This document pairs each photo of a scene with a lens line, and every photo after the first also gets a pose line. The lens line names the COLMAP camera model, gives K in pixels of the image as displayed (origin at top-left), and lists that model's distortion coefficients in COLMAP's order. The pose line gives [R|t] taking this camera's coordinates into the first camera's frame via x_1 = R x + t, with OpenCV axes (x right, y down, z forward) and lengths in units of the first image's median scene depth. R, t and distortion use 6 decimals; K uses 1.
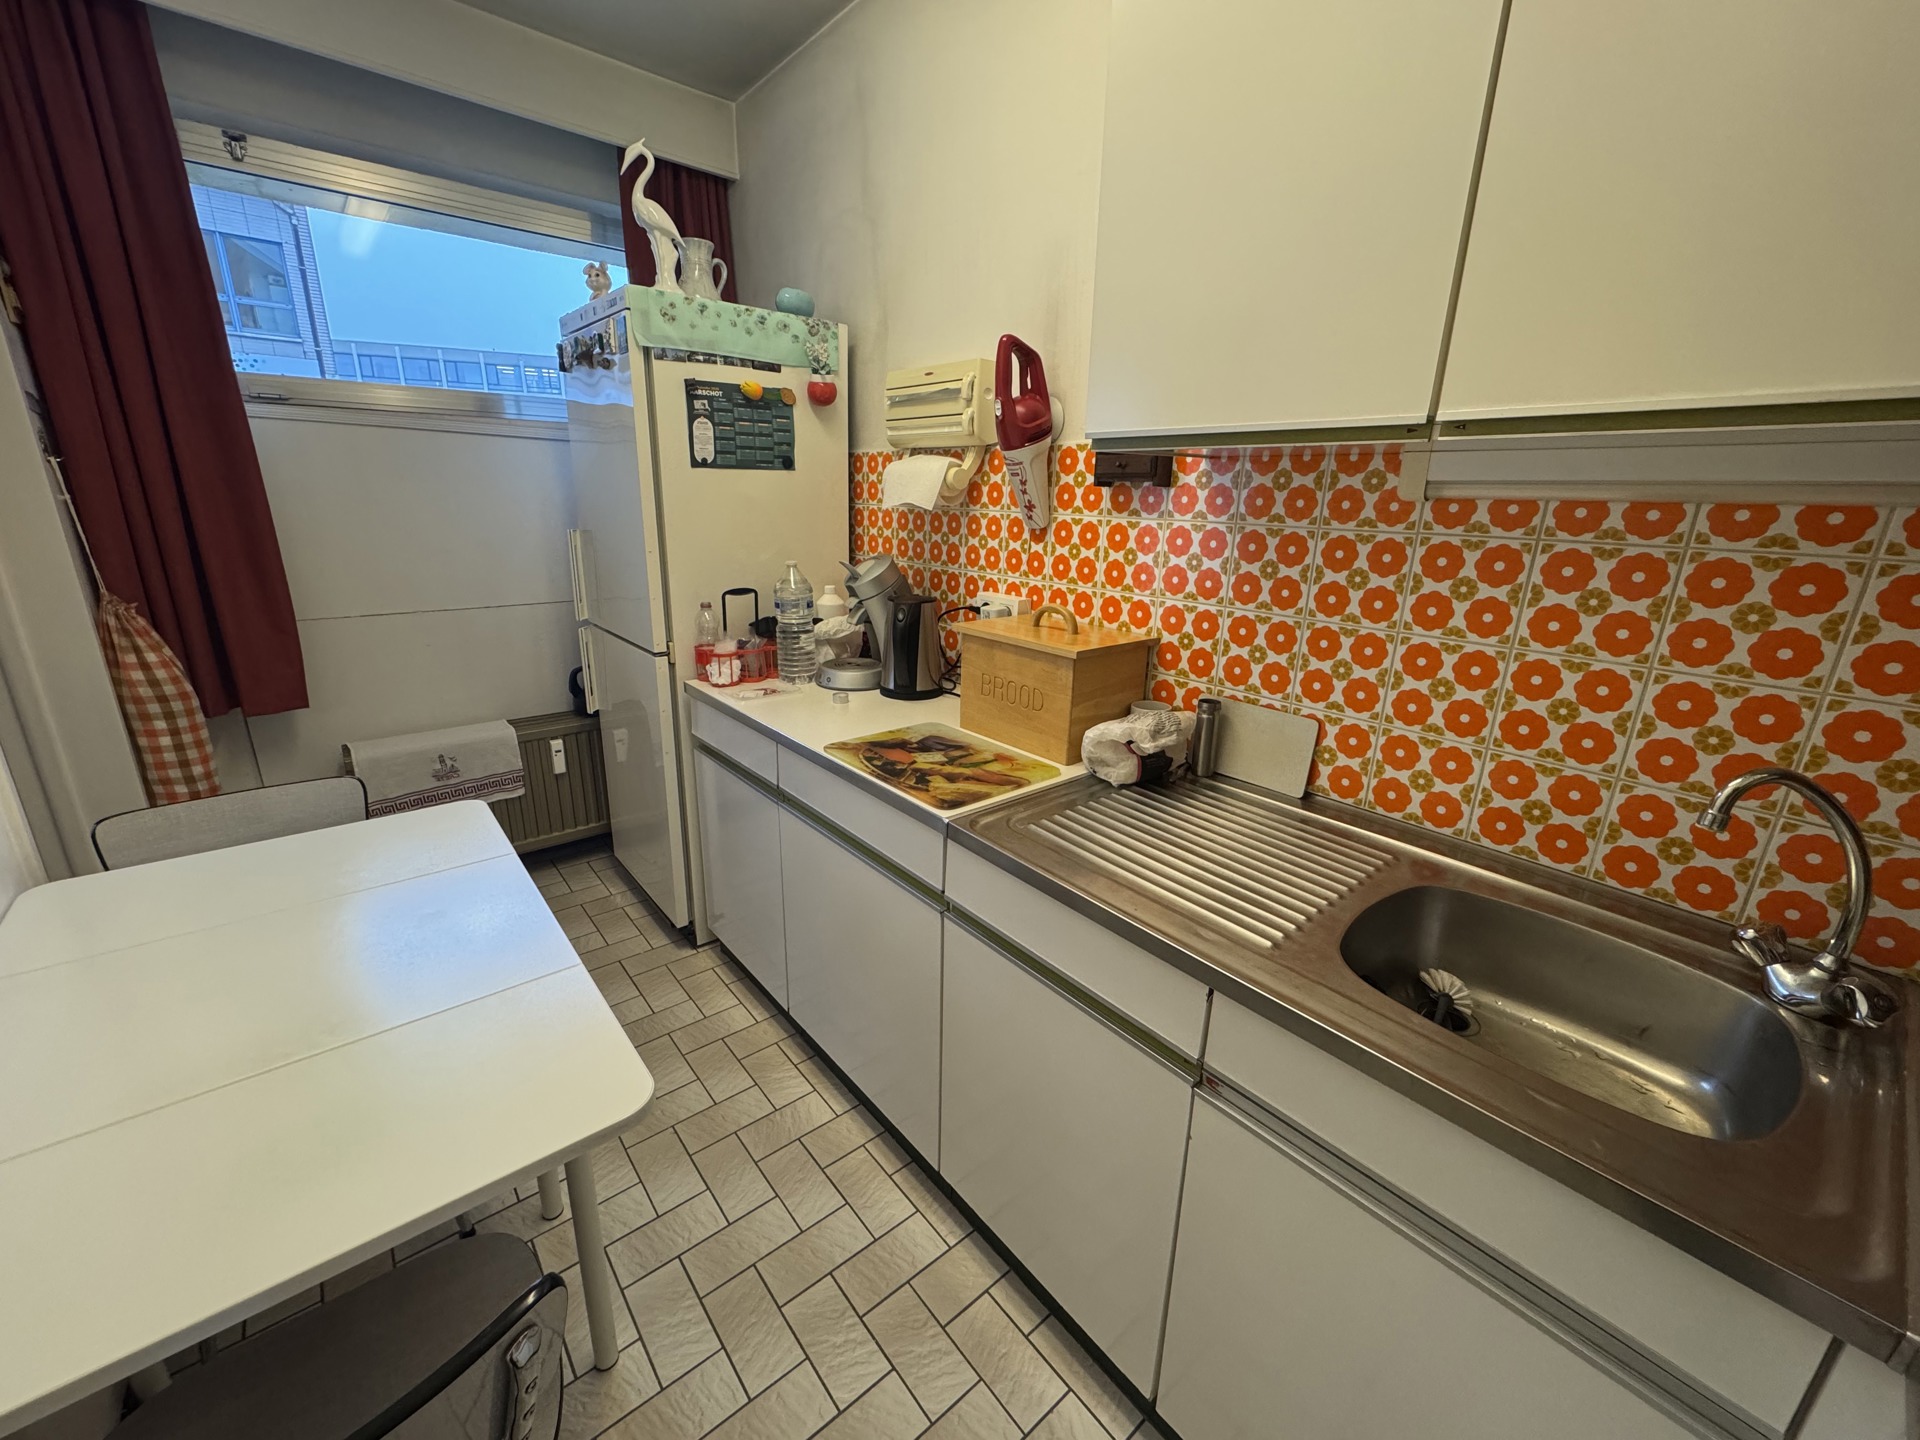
lens RADIAL K [[783.8, 0, 960.0], [0, 783.8, 720.0], [0, 0, 1]] dist [0.014376, -0.000059]
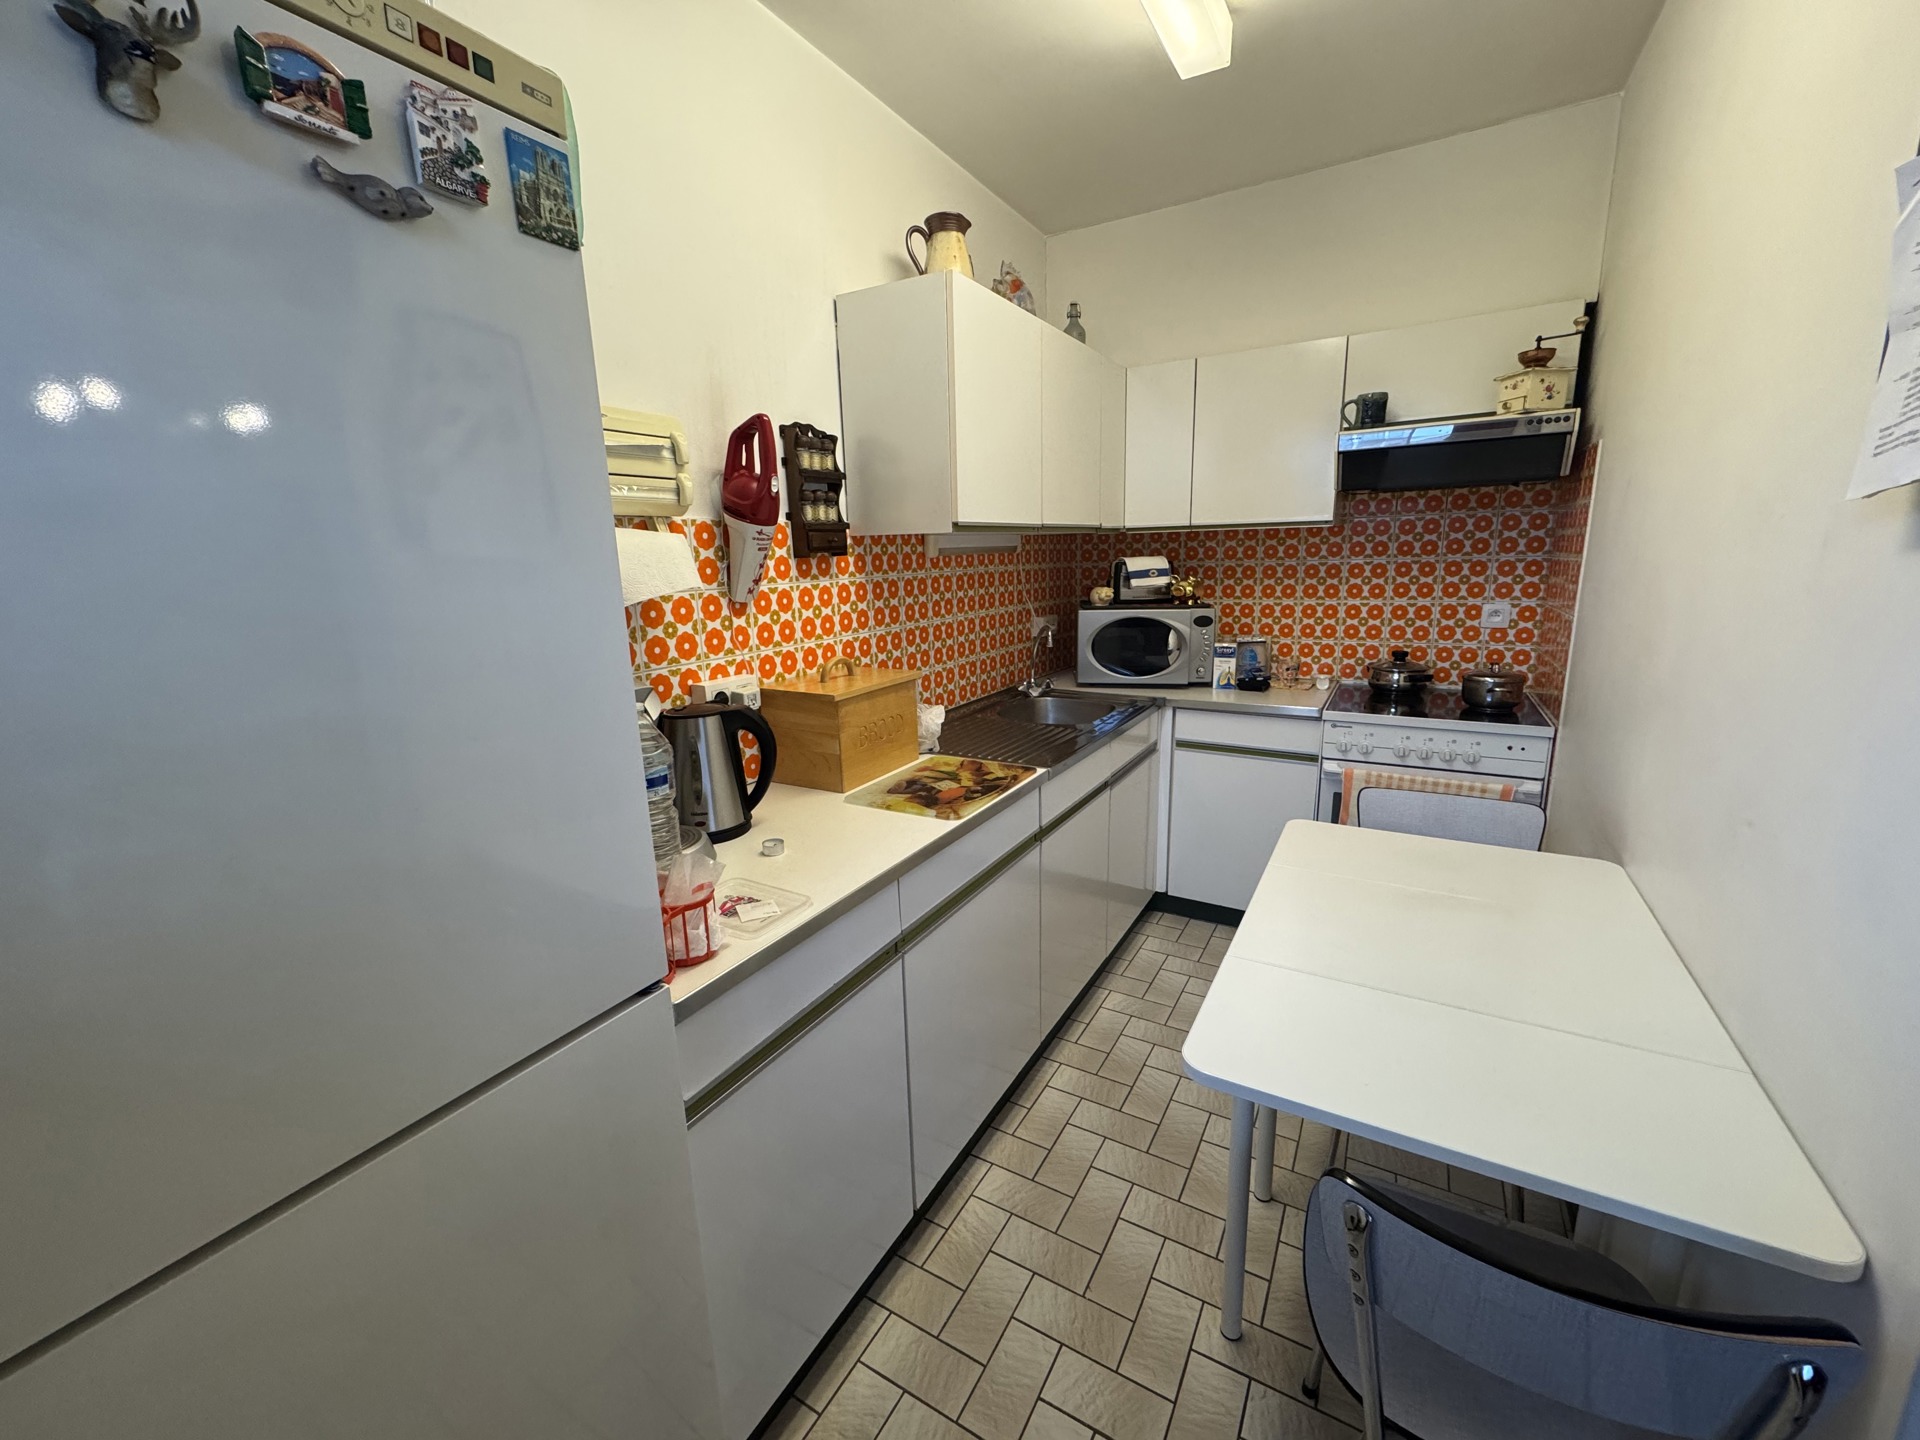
lens RADIAL K [[747.5, 0, 960.0], [0, 747.5, 720.0], [0, 0, 1]] dist [-0.007856, 0.000005]
pose [[-0.348194, -0.209503, 0.913712, -0.994429], [0.295371, 0.900538, 0.319041, -0.369739], [-0.889673, 0.380972, -0.251681, 1.177618]]
